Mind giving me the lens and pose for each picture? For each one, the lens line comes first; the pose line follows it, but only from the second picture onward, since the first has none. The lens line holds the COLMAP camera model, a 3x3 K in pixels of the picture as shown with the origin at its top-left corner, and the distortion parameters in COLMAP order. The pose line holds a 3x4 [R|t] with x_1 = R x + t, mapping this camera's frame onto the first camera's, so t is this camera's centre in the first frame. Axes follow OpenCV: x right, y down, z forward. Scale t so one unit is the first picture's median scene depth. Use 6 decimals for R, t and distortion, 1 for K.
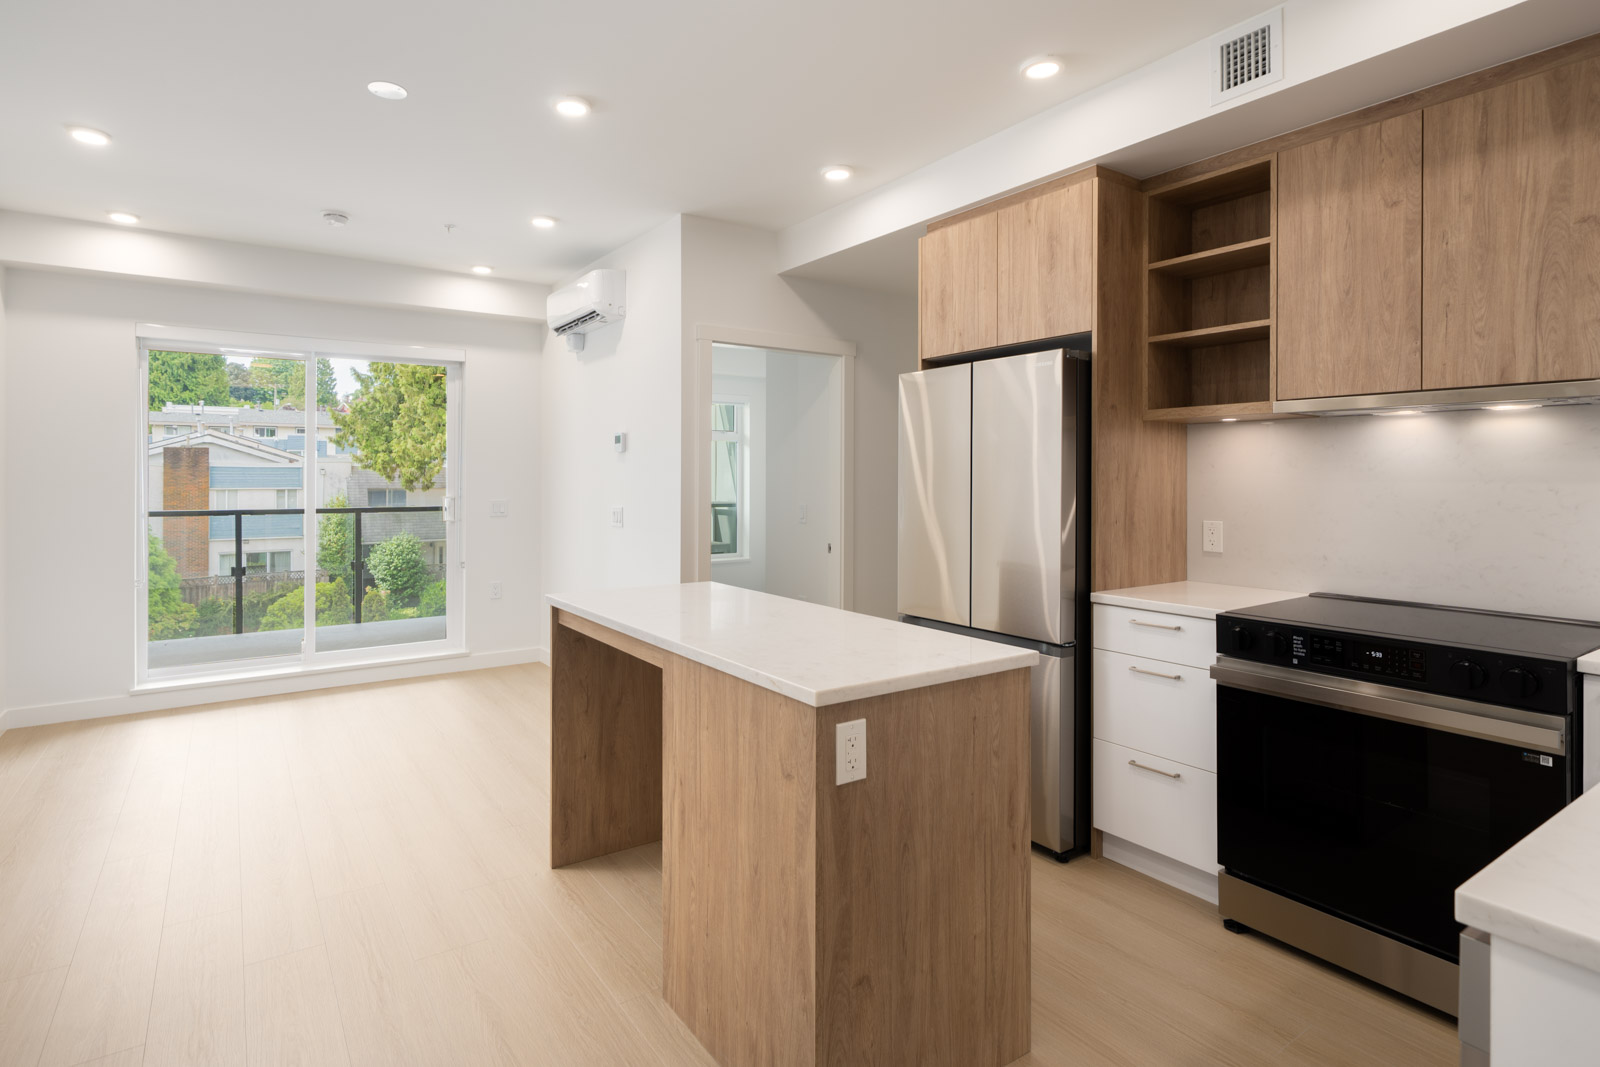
lens RADIAL K [[816.5, 0, 774.5], [0, 816.5, 473.5], [0, 0, 1]] dist [-0.001277, 0.000278]
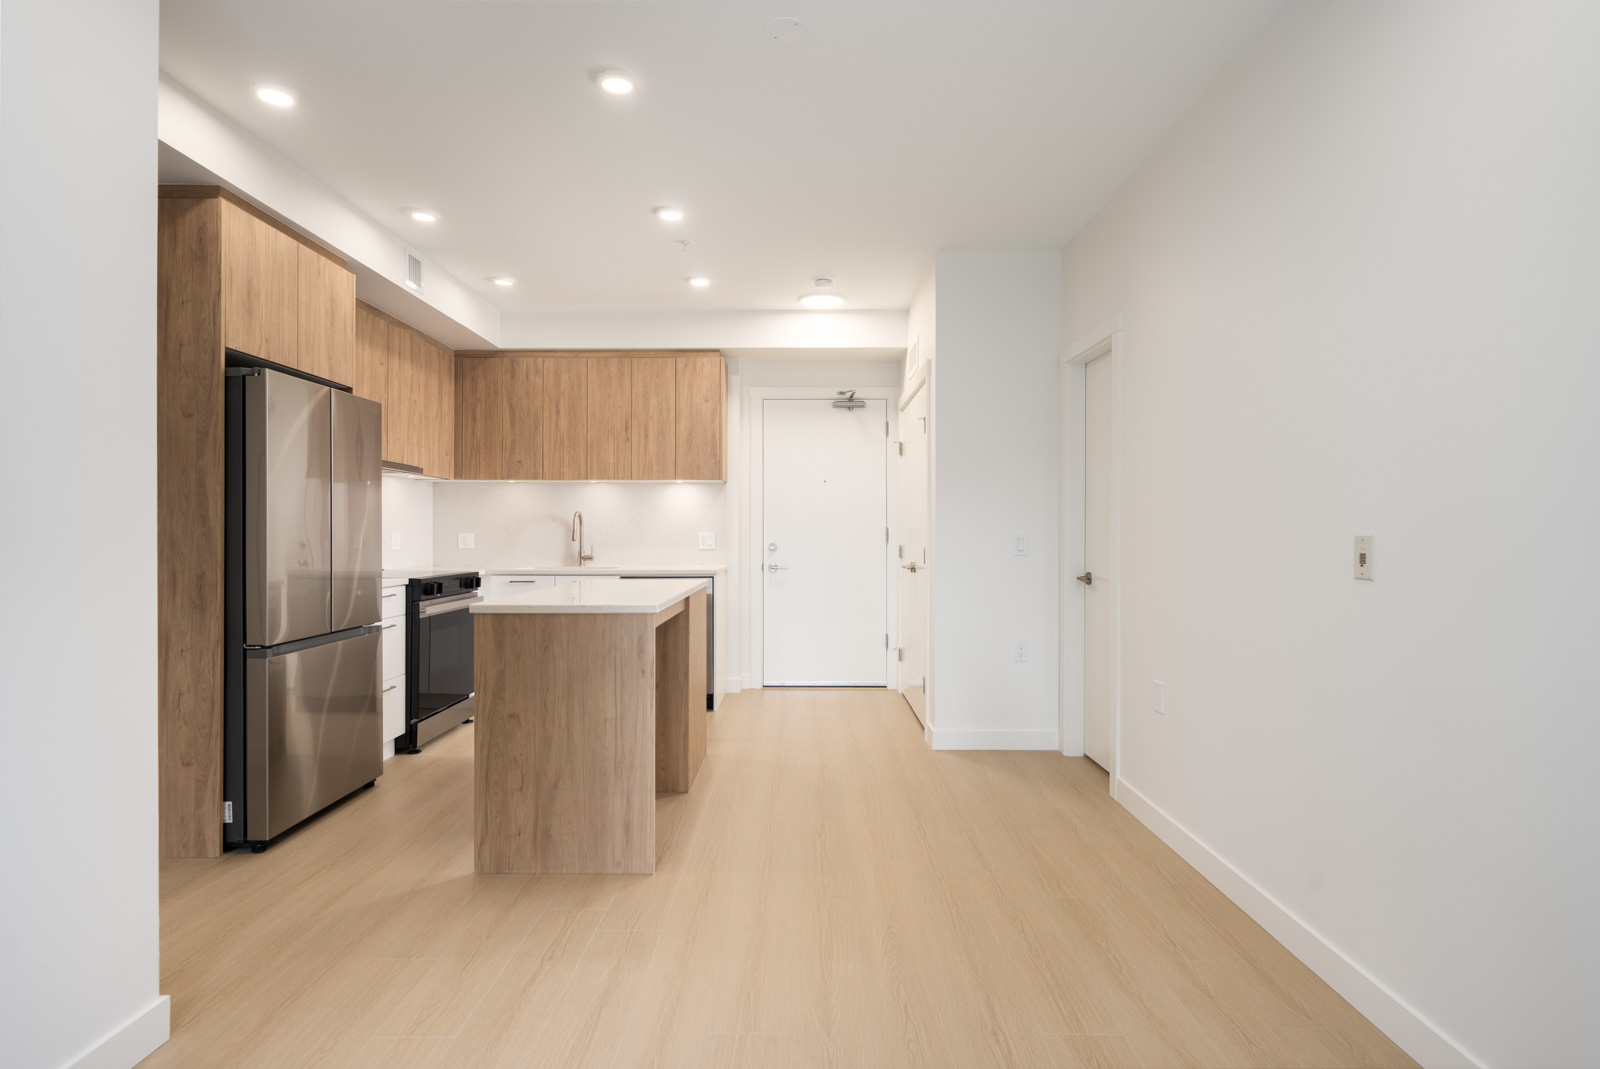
lens RADIAL K [[807.1, 0, 794.1], [0, 807.1, 532.7], [0, 0, 1]] dist [-0.002762, 0.000377]
pose [[-0.821930, -0.002396, 0.569584, -0.091269], [-0.004902, 0.999984, -0.002868, 0.005865], [-0.569568, -0.005149, -0.821928, 0.160153]]
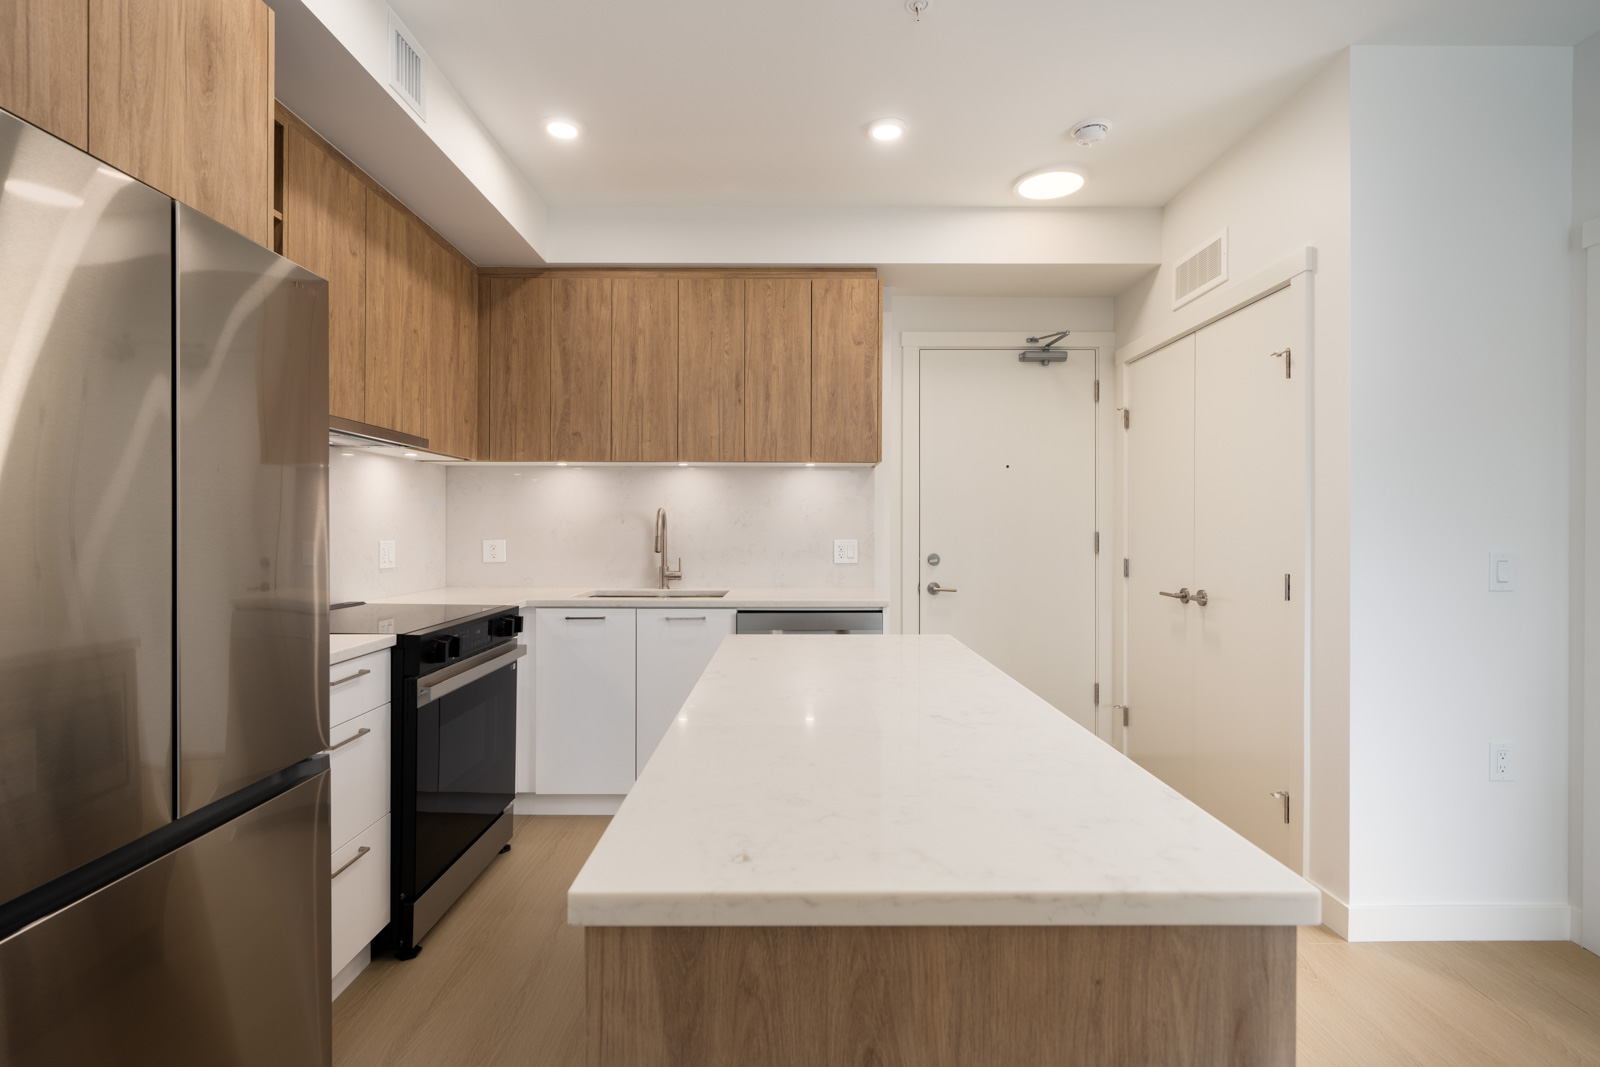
lens RADIAL K [[747.0, 0, 796.1], [0, 747.0, 526.2], [0, 0, 1]] dist [-0.001143, 0.000516]
pose [[-0.828915, -0.003640, 0.559362, -0.025471], [-0.005669, 0.999982, -0.001894, 0.003435], [-0.559346, -0.004741, -0.828921, 0.119540]]
